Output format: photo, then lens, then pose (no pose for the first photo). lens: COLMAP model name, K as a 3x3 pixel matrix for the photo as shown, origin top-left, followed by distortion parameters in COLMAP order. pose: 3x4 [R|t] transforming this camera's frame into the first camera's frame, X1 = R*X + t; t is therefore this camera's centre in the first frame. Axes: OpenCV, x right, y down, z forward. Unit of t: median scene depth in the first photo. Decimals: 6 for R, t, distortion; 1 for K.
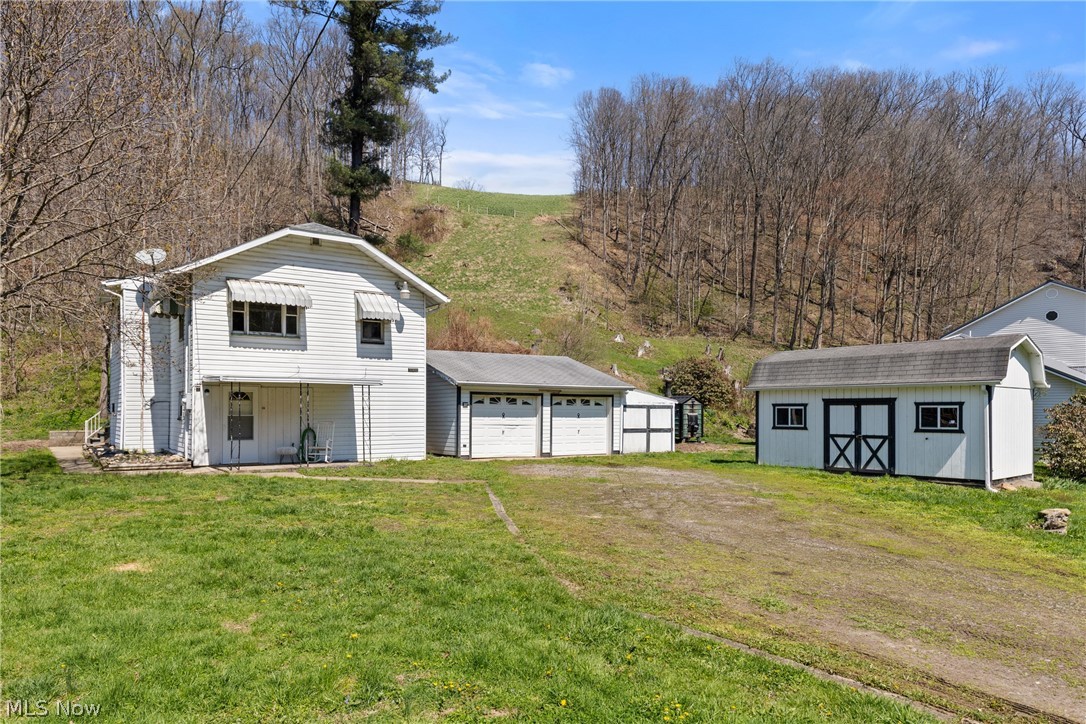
lens RADIAL K [[685.1, 0, 520.9], [0, 685.1, 410.3], [0, 0, 1]] dist [-0.000600, -0.001797]
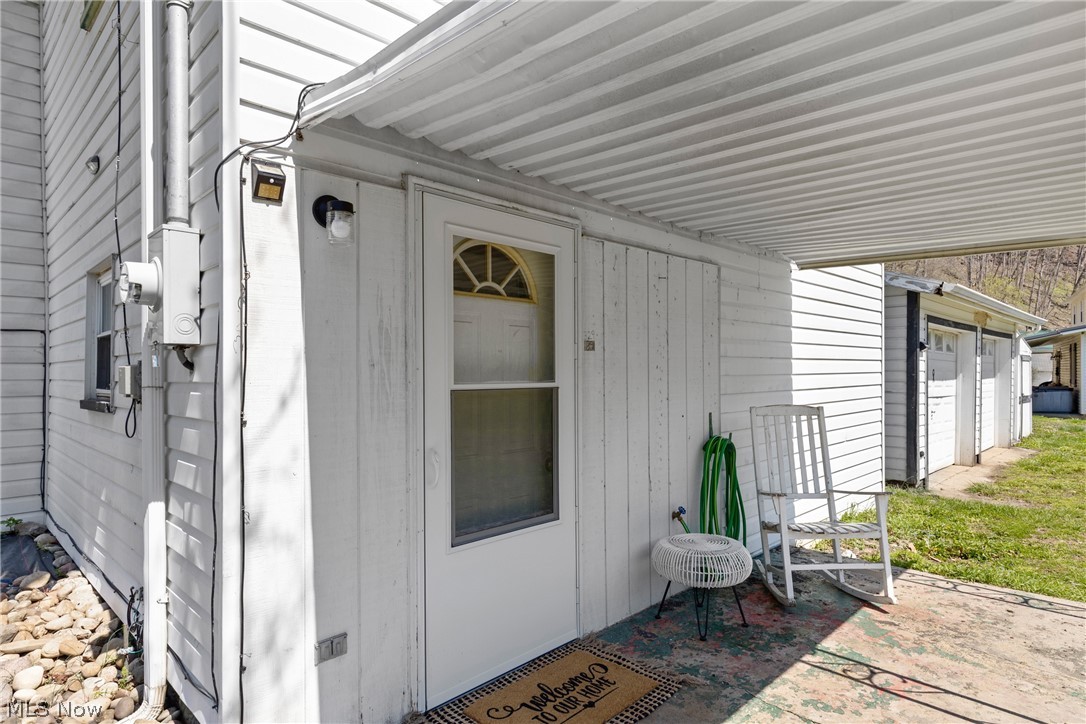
lens RADIAL K [[607.2, 0, 546.2], [0, 607.2, 369.3], [0, 0, 1]] dist [0.003217, 0.000180]
pose [[0.980624, -0.000771, 0.195897, -0.375546], [0.000727, 1.000000, 0.000293, 0.003183], [-0.195897, -0.000145, 0.980624, 0.744764]]
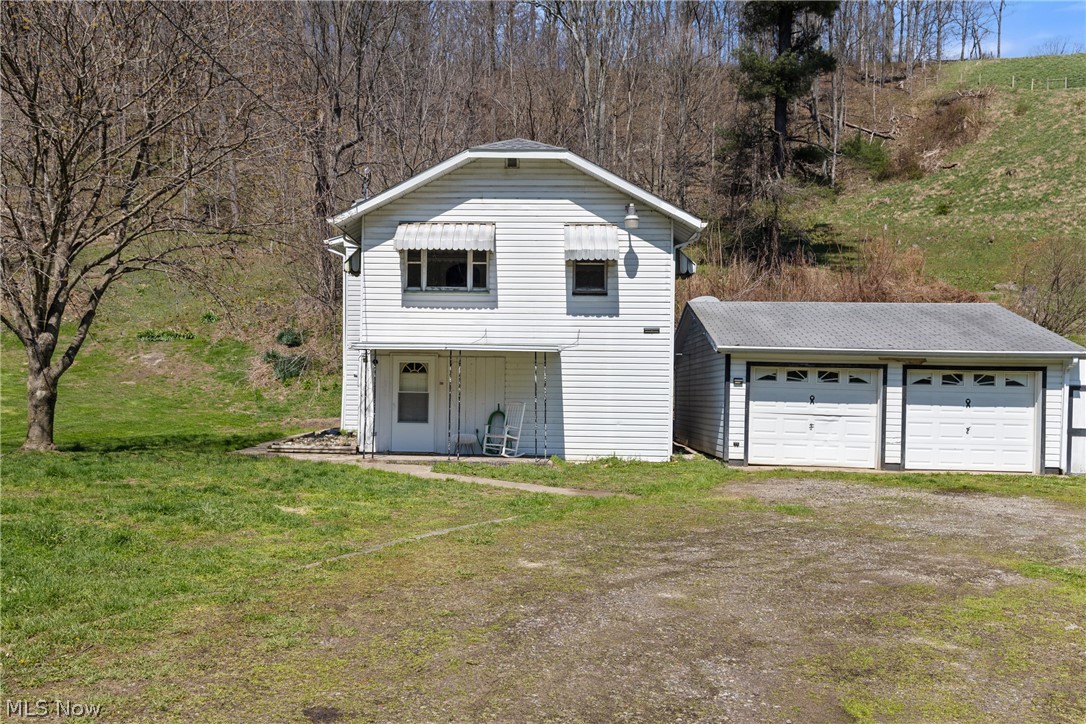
lens RADIAL K [[913.7, 0, 540.4], [0, 913.7, 395.7], [0, 0, 1]] dist [-0.024300, 0.020390]
pose [[0.808105, 0.014252, -0.588866, 0.299248], [-0.014079, 0.999889, 0.004879, 0.003776], [0.588871, 0.004348, 0.808216, 0.196162]]
